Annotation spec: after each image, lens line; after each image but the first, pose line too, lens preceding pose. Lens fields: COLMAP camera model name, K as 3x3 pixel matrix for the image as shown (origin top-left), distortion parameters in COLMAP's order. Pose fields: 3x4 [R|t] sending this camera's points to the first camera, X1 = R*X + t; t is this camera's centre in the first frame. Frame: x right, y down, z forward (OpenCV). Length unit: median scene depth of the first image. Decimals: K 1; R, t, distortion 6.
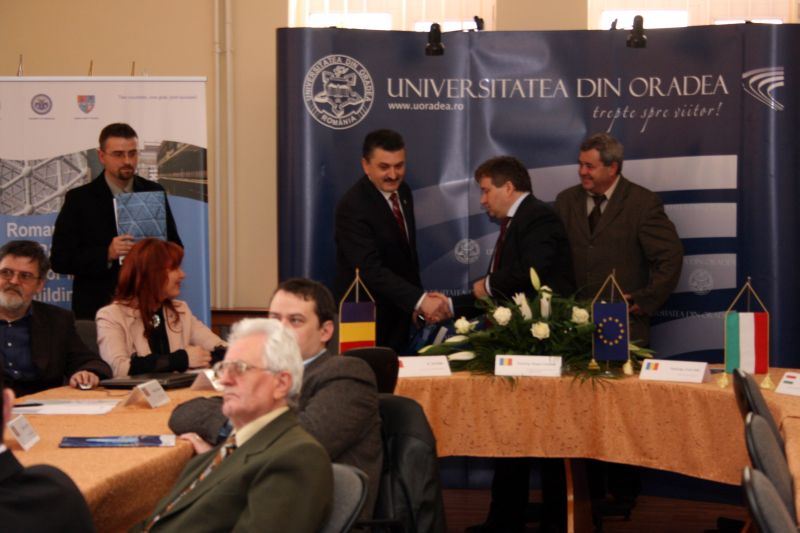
lens RADIAL K [[1928.6, 0, 401.7], [0, 1928.6, 266.3], [0, 0, 1]] dist [0.058900, 0.184067]
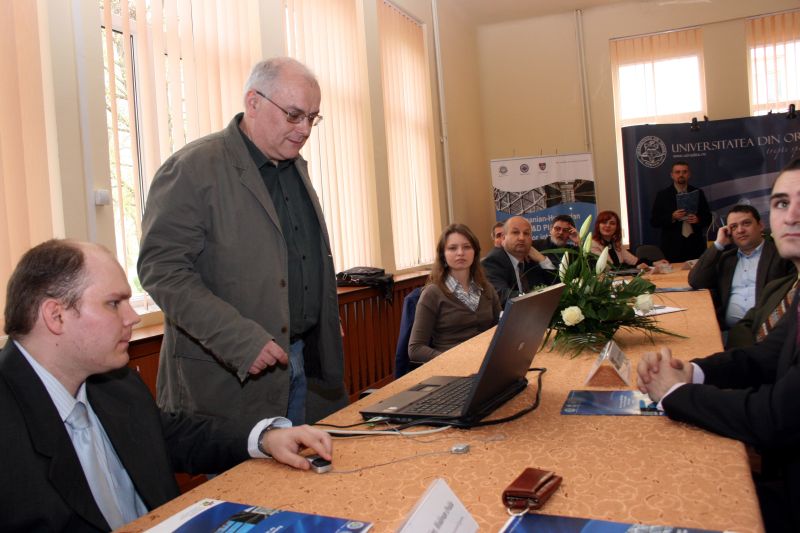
lens RADIAL K [[681.4, 0, 400.0], [0, 681.4, 266.5], [0, 0, 1]] dist [-0.156038, 0.145189]
pose [[0.967213, -0.060485, -0.246657, -0.136437], [0.063294, 0.997989, 0.003466, 0.025392], [0.245951, -0.018965, 0.969097, 0.147028]]
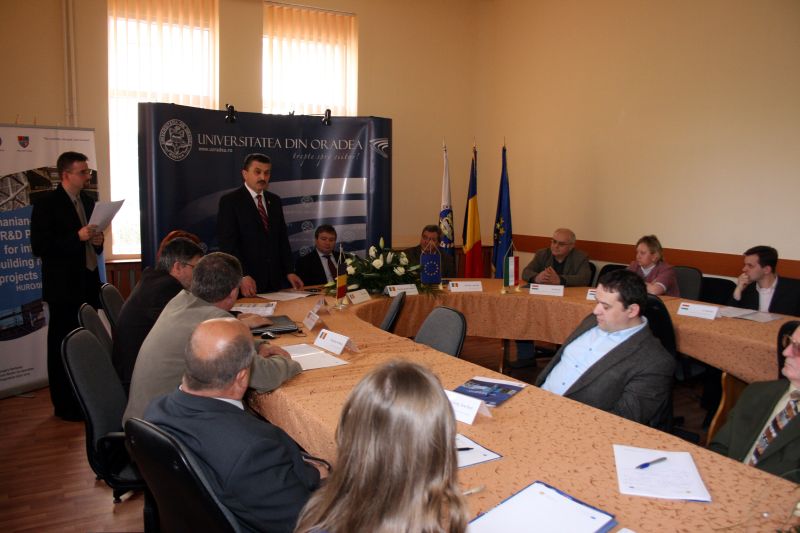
lens RADIAL K [[665.1, 0, 400.0], [0, 665.1, 266.5], [0, 0, 1]] dist [-0.165188, 0.134903]
pose [[0.752558, -0.070555, 0.654736, -0.281819], [0.019201, 0.996172, 0.085278, -0.020776], [-0.658246, -0.051605, 0.751032, 0.402765]]
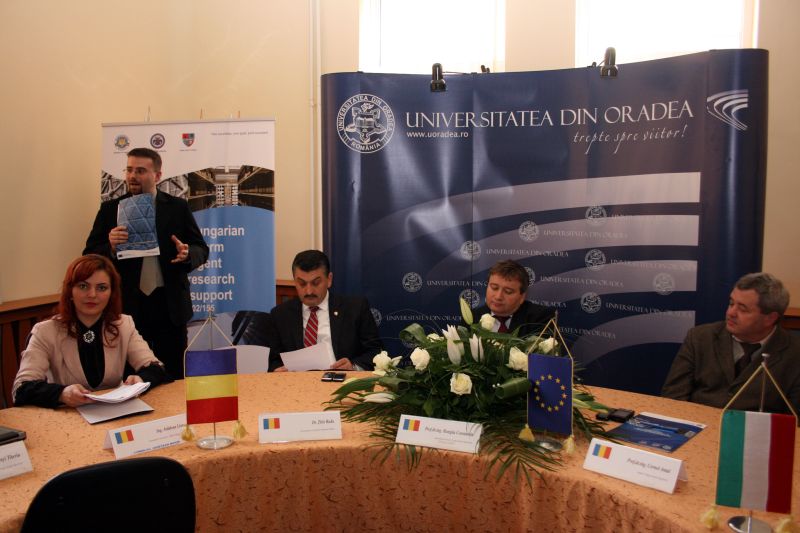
lens RADIAL K [[665.1, 0, 400.0], [0, 665.1, 266.5], [0, 0, 1]] dist [-0.165188, 0.134903]
pose [[0.977170, 0.020649, -0.211452, 0.082031], [-0.007867, 0.998100, 0.061113, -0.024159], [0.212312, -0.058055, 0.975476, 0.582961]]
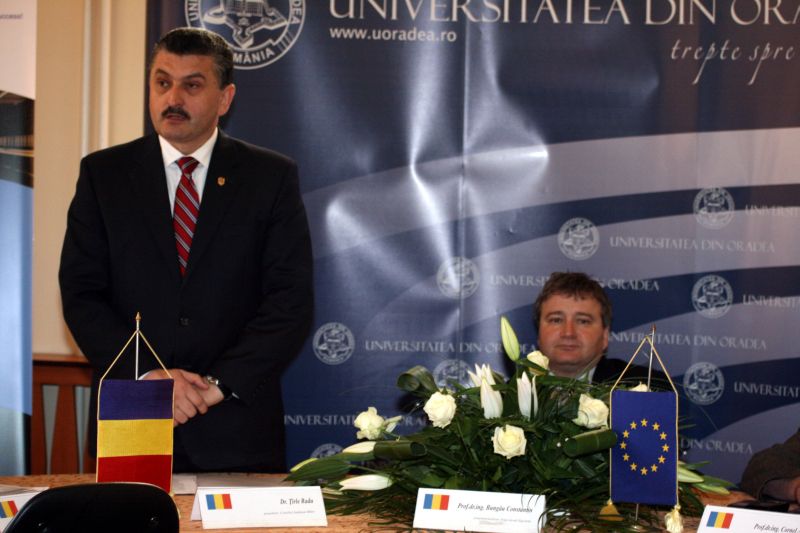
lens RADIAL K [[2166.1, 0, 400.0], [0, 2166.1, 266.5], [0, 0, 1]] dist [-0.423340, 1.044672]
pose [[0.997044, 0.023899, -0.073021, 0.066341], [-0.024385, 0.999686, -0.005779, -0.007172], [0.072860, 0.007543, 0.997314, 0.338167]]
